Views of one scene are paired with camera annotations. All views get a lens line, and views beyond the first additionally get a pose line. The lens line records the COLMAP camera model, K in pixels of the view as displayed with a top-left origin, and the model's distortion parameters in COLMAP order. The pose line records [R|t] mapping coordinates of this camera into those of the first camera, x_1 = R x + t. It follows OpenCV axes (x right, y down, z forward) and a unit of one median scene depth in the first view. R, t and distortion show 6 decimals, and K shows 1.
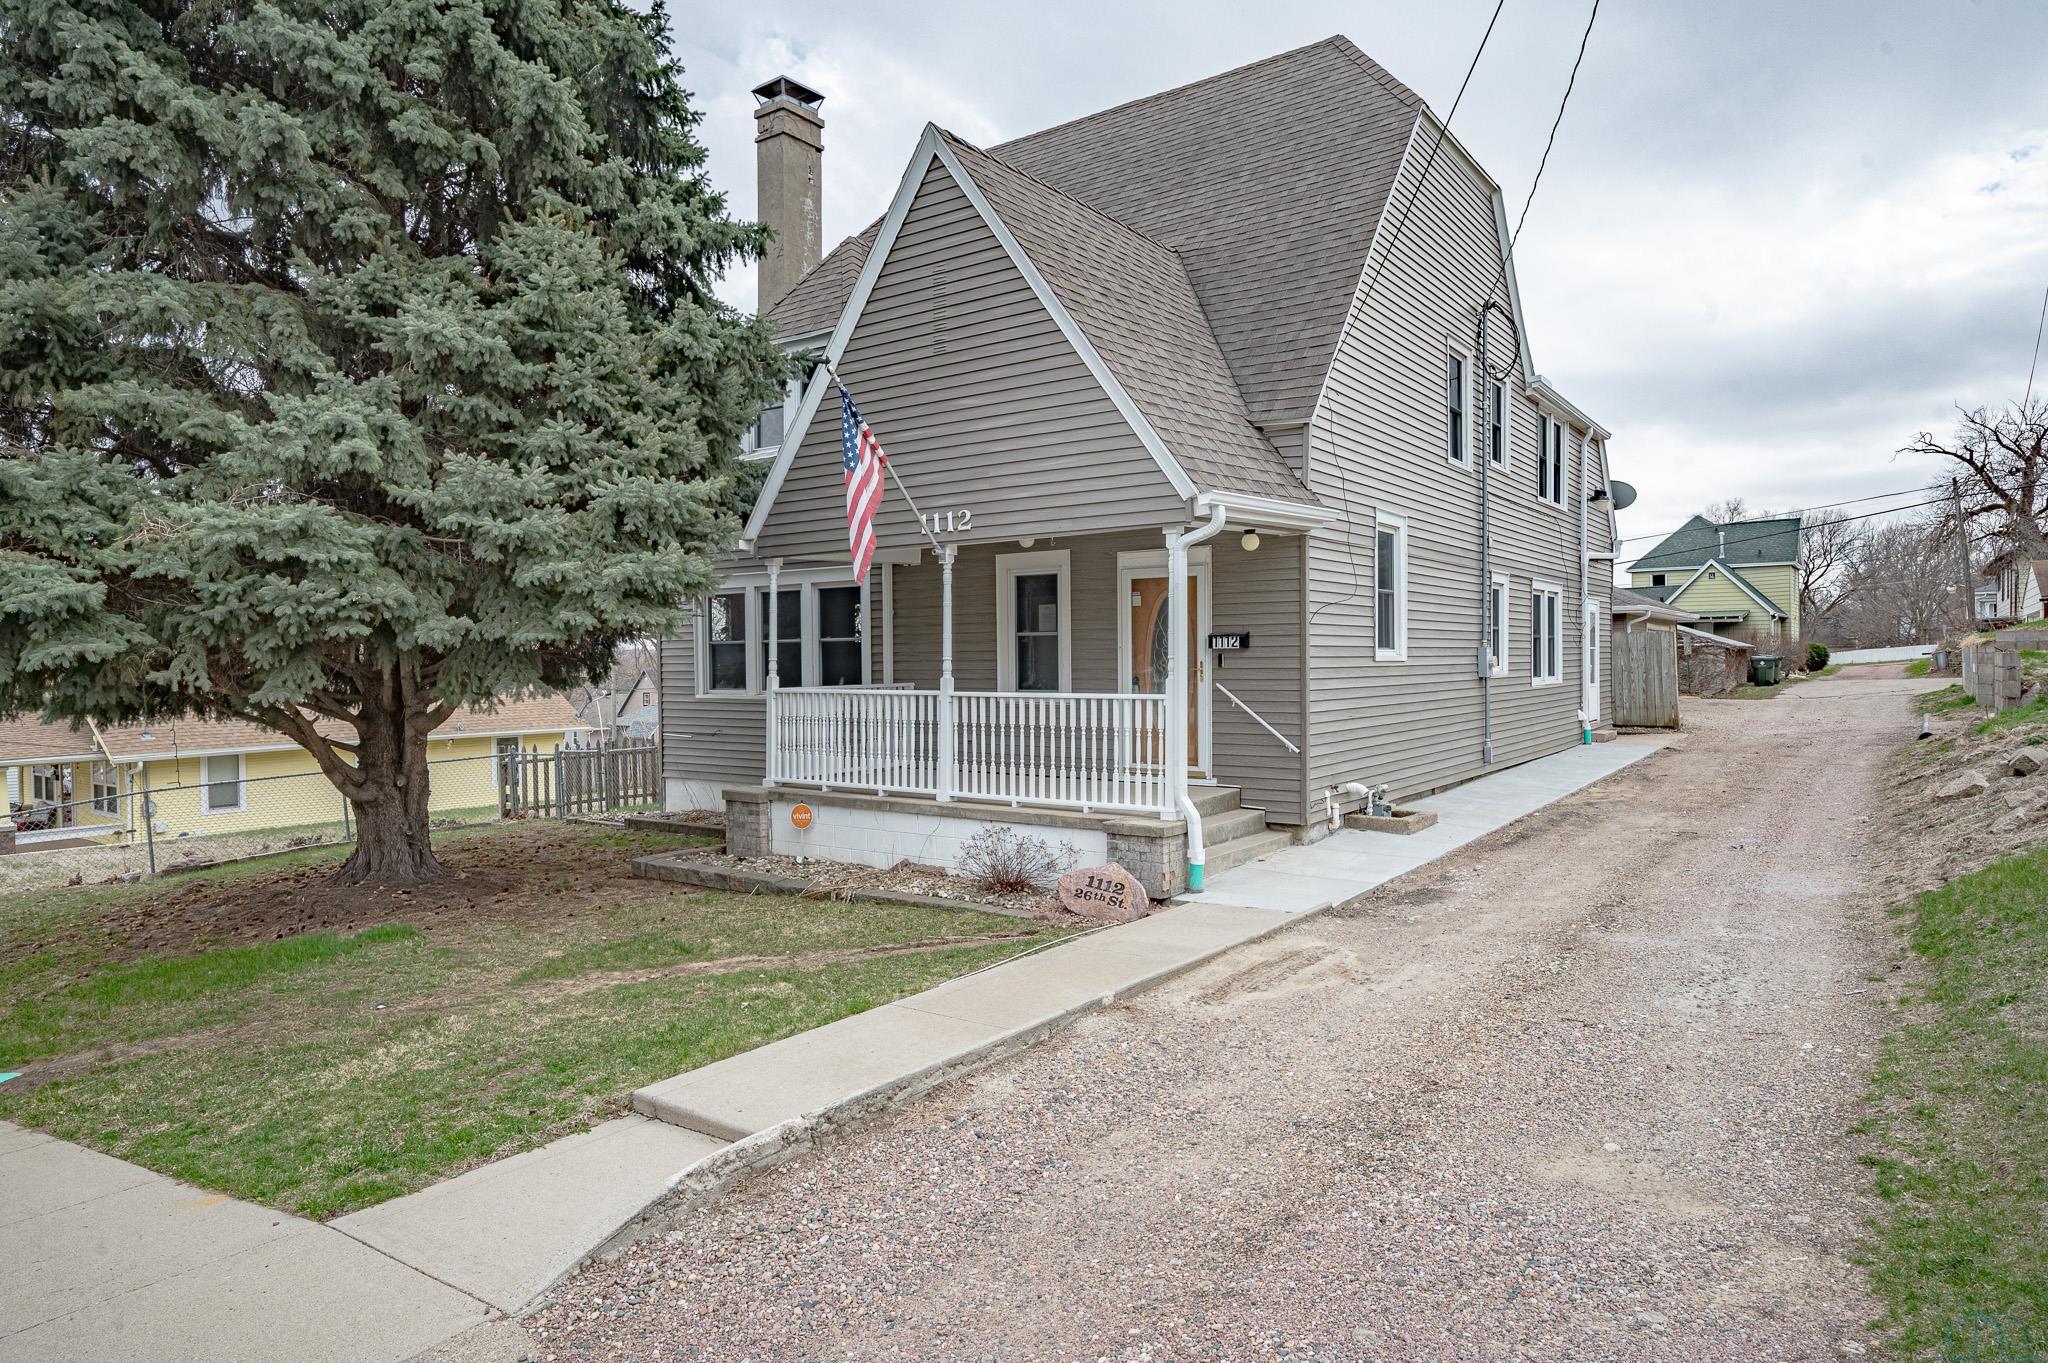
lens RADIAL K [[1232.7, 0, 1023.4], [0, 1232.7, 680.3], [0, 0, 1]] dist [0.000476, 0.000002]
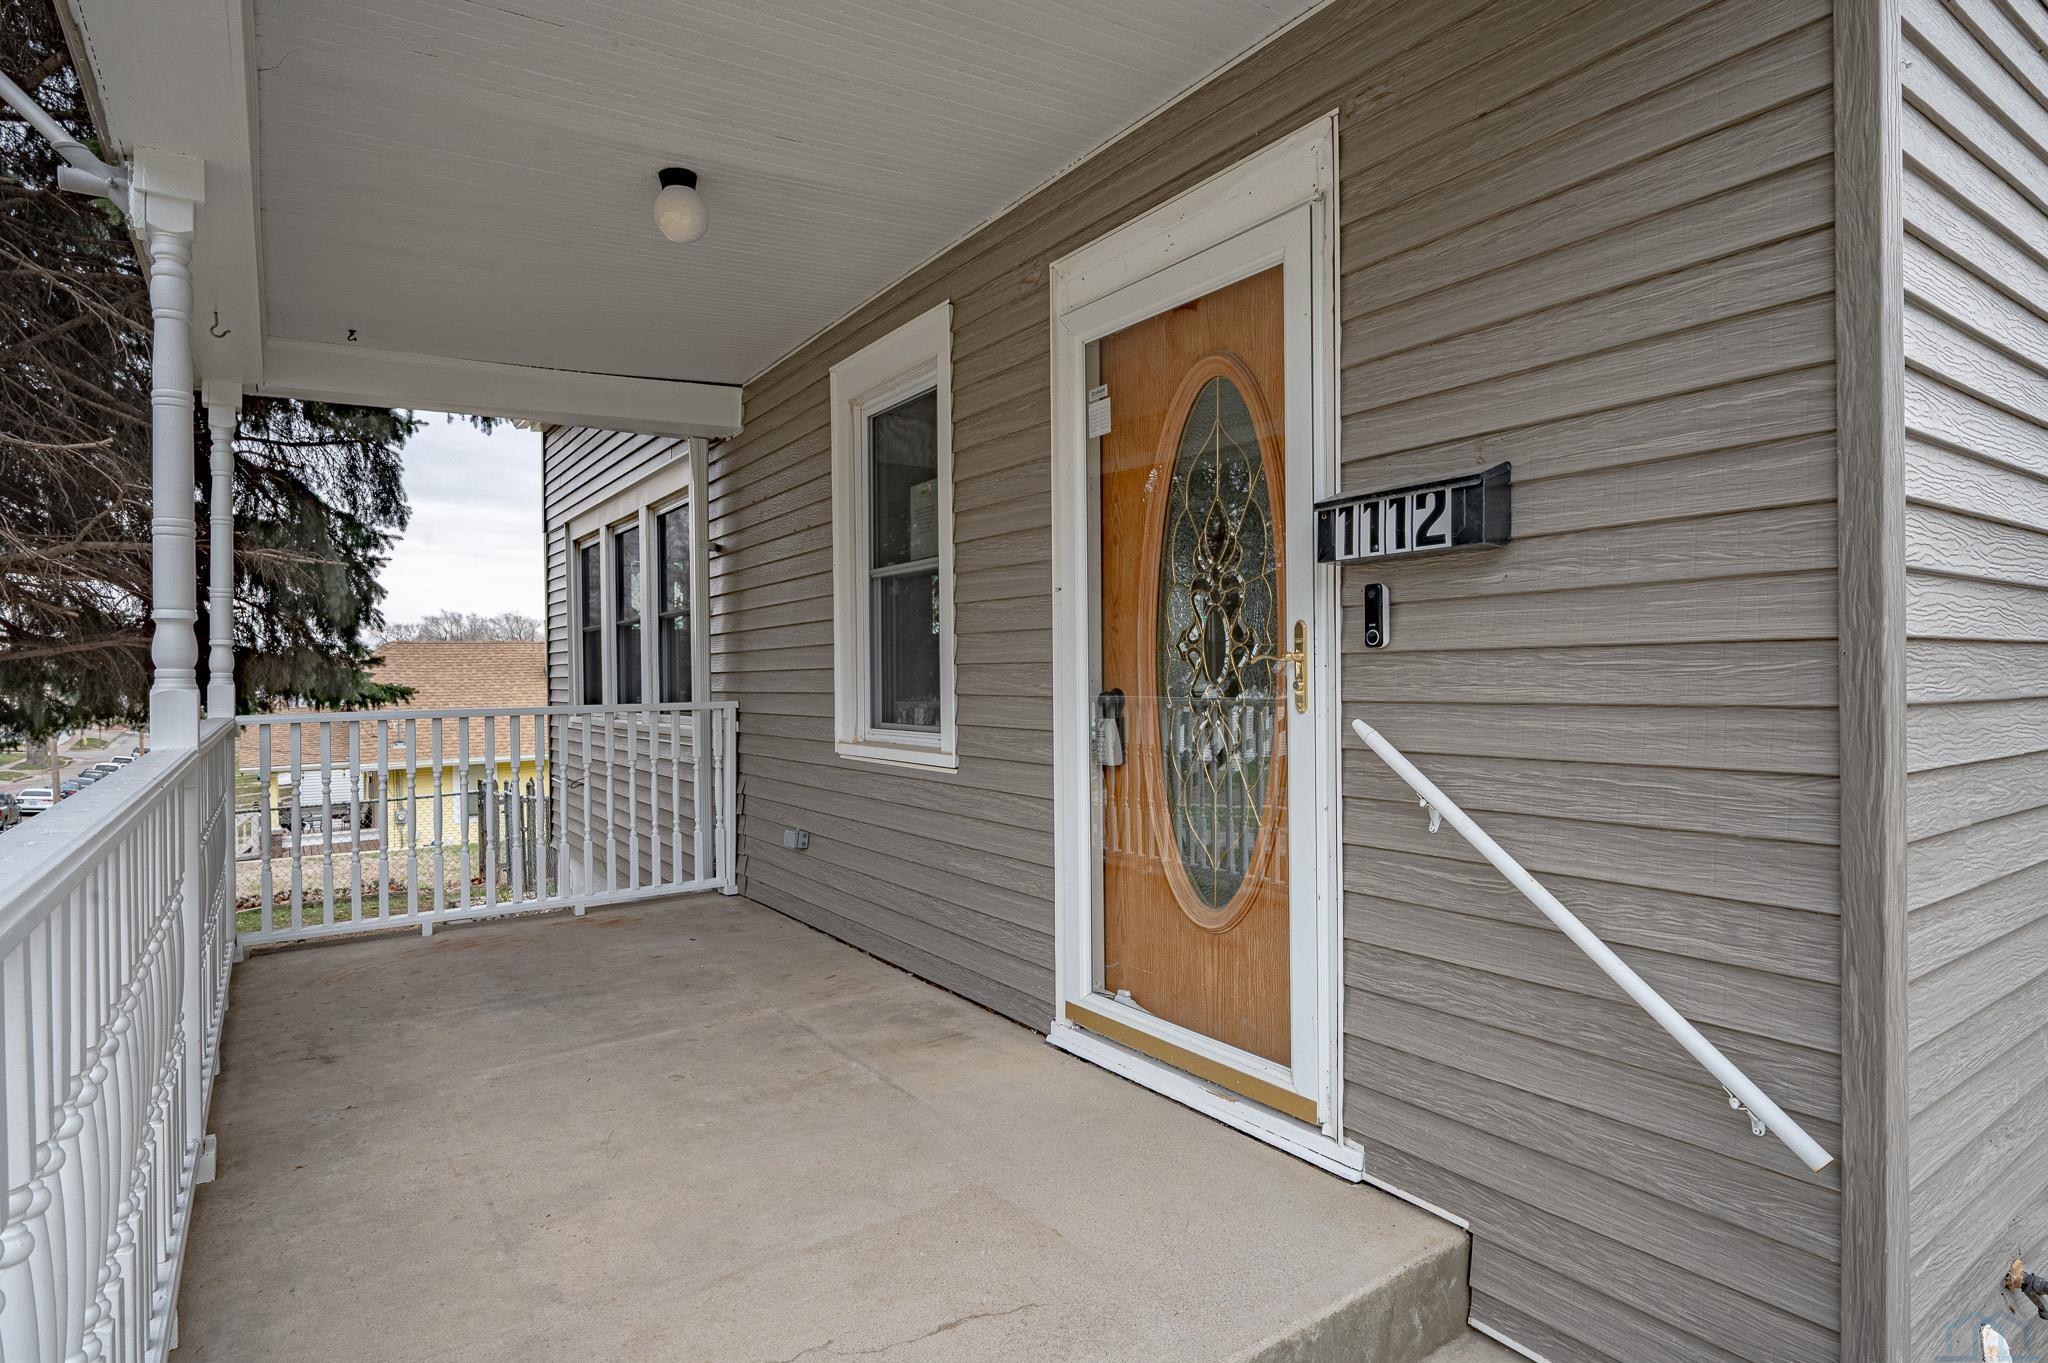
lens RADIAL K [[1080.8, 0, 1026.3], [0, 1080.8, 679.3], [0, 0, 1]] dist [-0.002308, 0.000019]
pose [[0.942464, -0.001932, -0.334301, 0.164553], [-0.001541, 0.999948, -0.010122, -0.002462], [0.334303, 0.010055, 0.942412, 0.793265]]
